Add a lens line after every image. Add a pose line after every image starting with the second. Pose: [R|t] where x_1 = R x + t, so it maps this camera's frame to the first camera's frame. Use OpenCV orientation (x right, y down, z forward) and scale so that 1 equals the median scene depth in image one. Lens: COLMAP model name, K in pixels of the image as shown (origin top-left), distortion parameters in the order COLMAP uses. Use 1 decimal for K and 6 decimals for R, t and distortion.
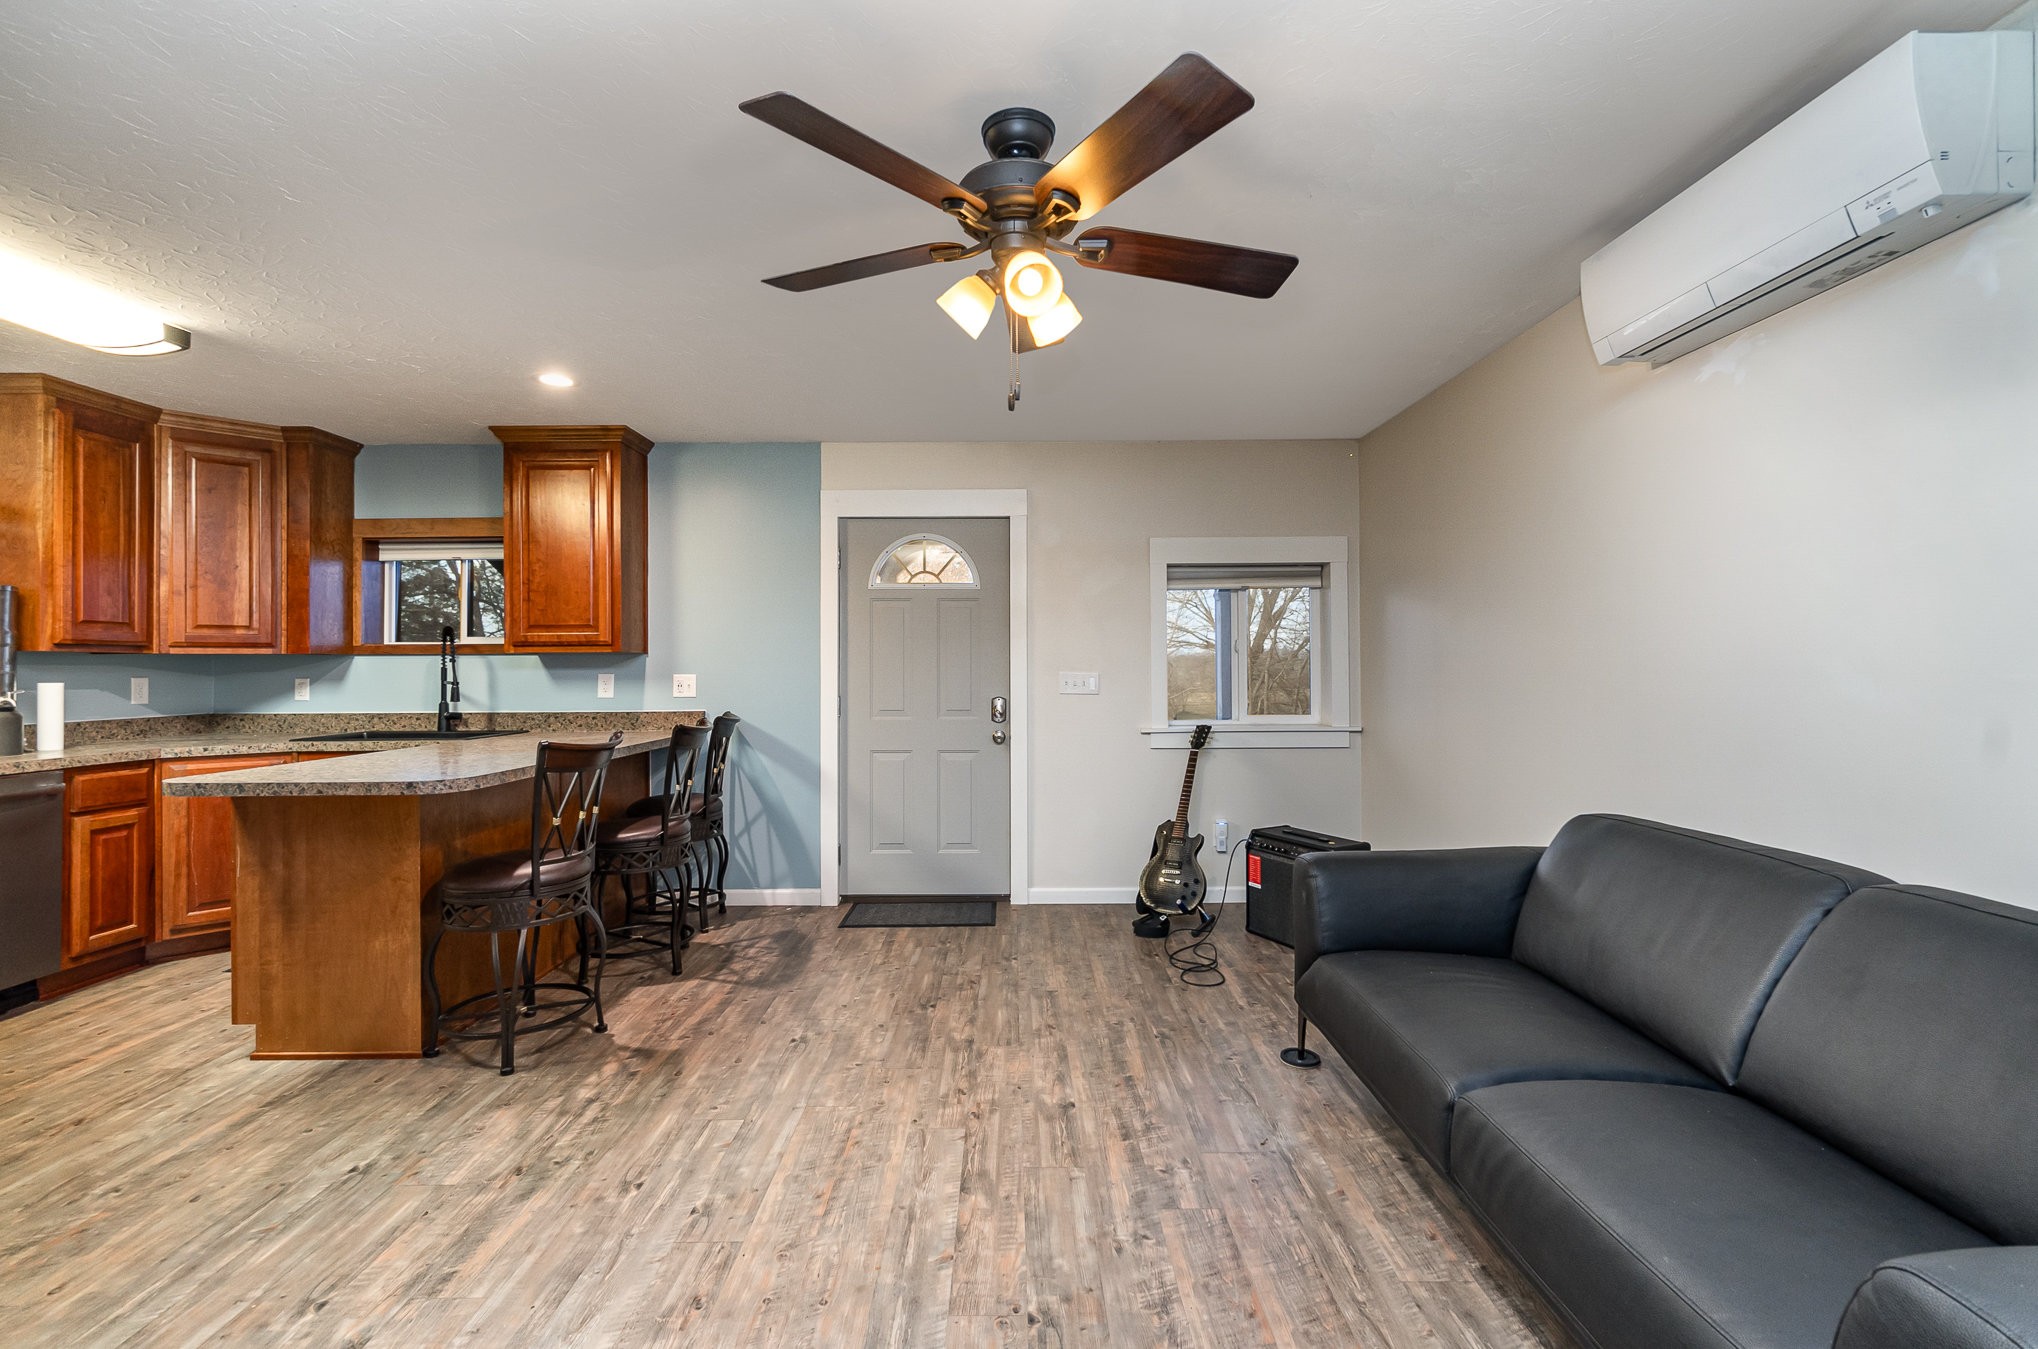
lens RADIAL K [[886.8, 0, 1017.1], [0, 886.8, 662.7], [0, 0, 1]] dist [-0.007378, 0.002268]
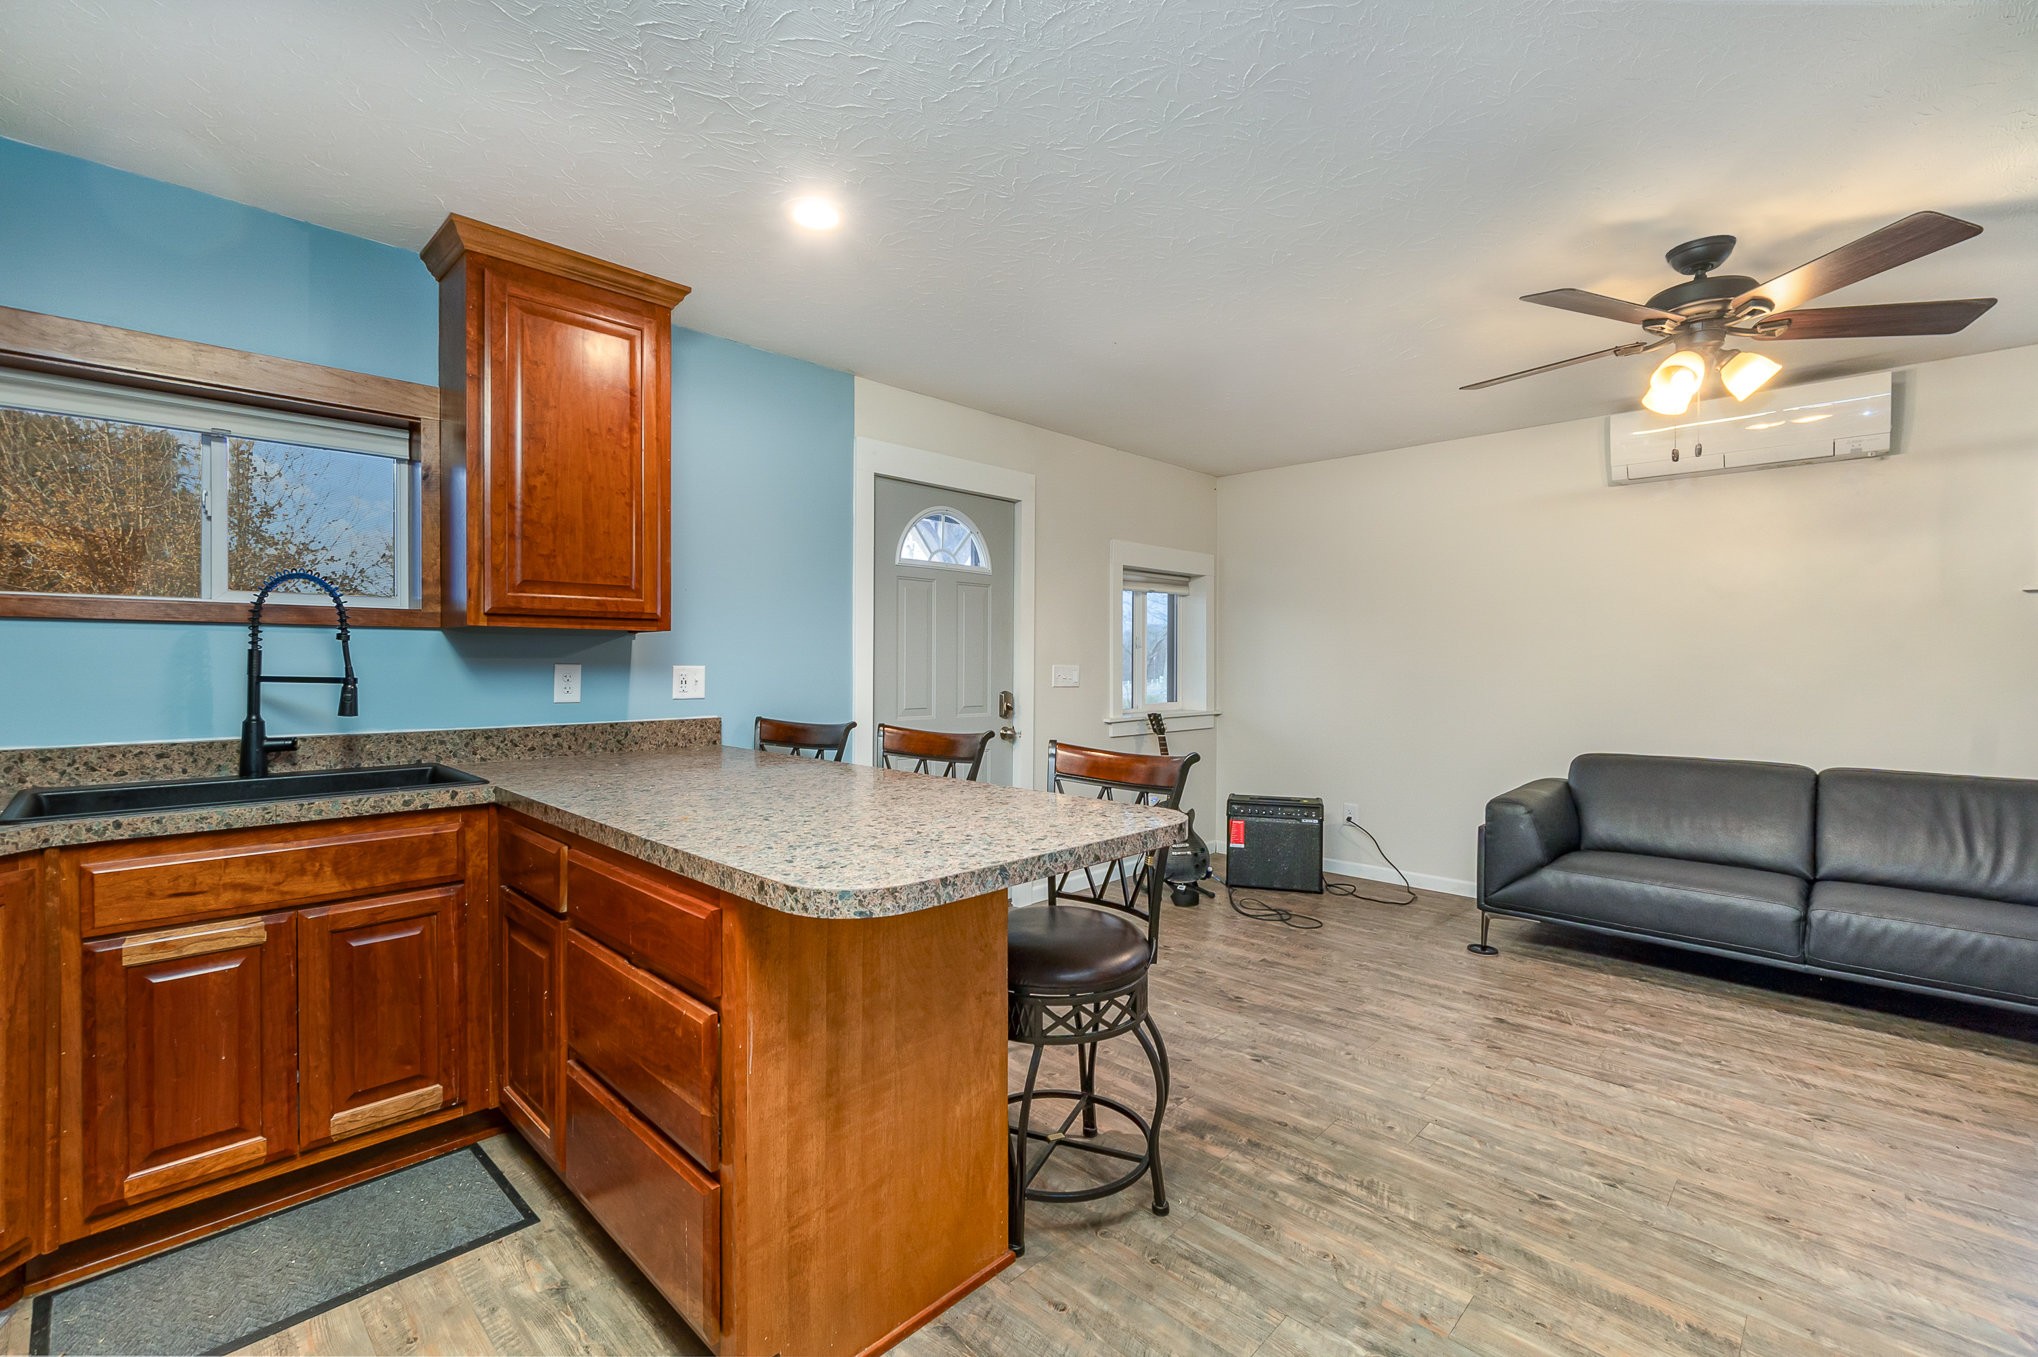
lens RADIAL K [[884.4, 0, 1016.1], [0, 884.4, 665.3], [0, 0, 1]] dist [-0.006995, 0.001597]
pose [[0.703464, 0.004623, 0.710716, -0.946411], [-0.011650, 0.999920, 0.005027, 0.009234], [-0.710635, -0.011816, 0.703461, 0.462667]]
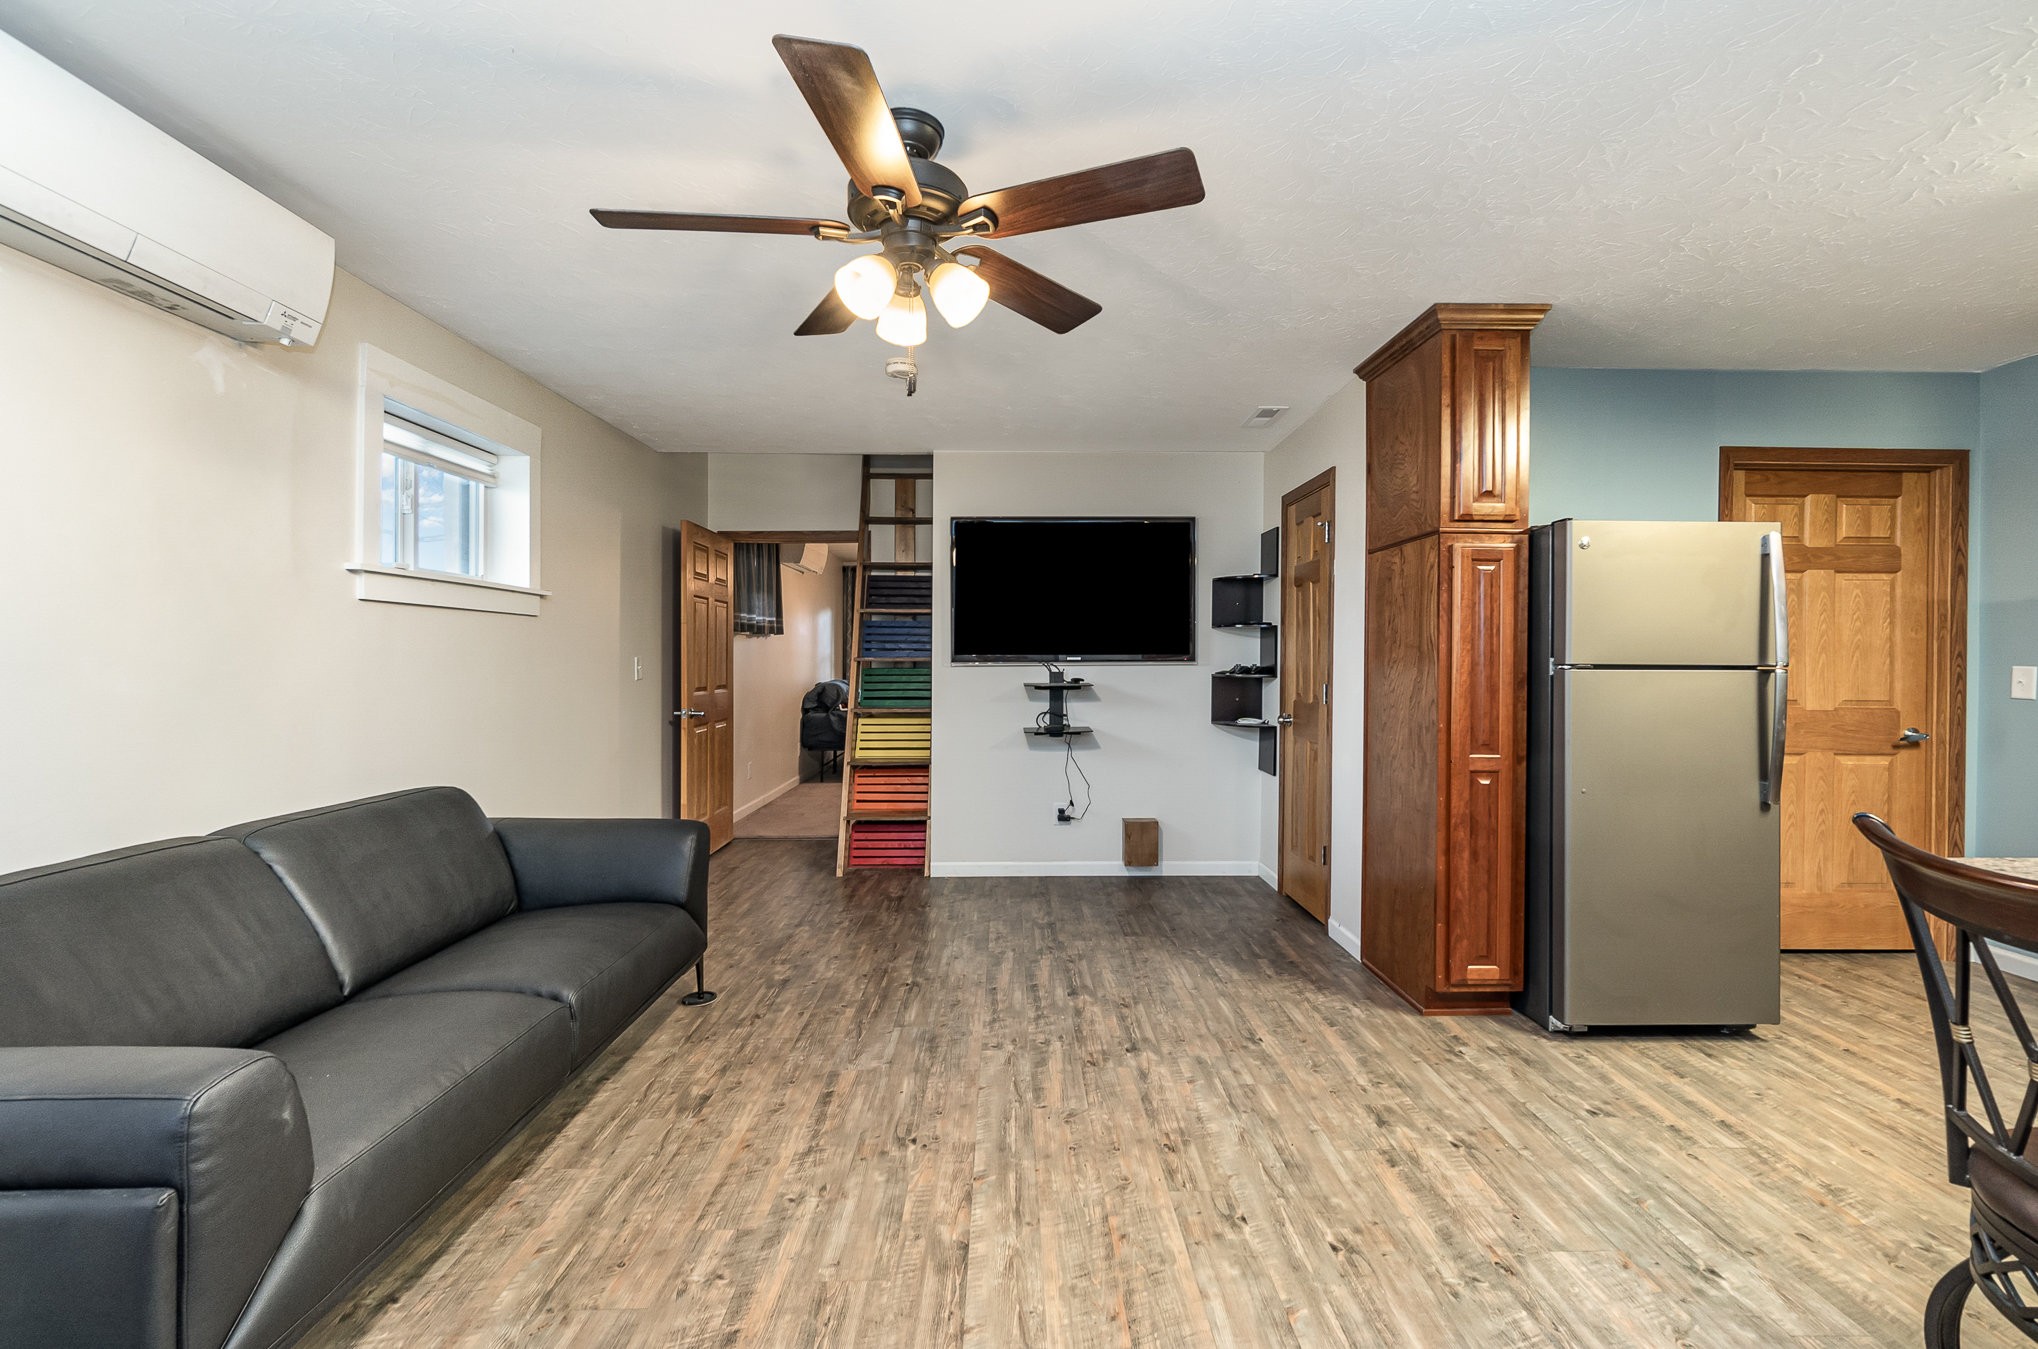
lens RADIAL K [[886.8, 0, 1024.4], [0, 886.8, 644.7], [0, 0, 1]] dist [-0.007378, 0.002268]
pose [[-0.999934, 0.002180, -0.011251, -0.069185], [0.002434, 0.999742, -0.022565, 0.007023], [0.011199, -0.022591, -0.999682, 1.178667]]
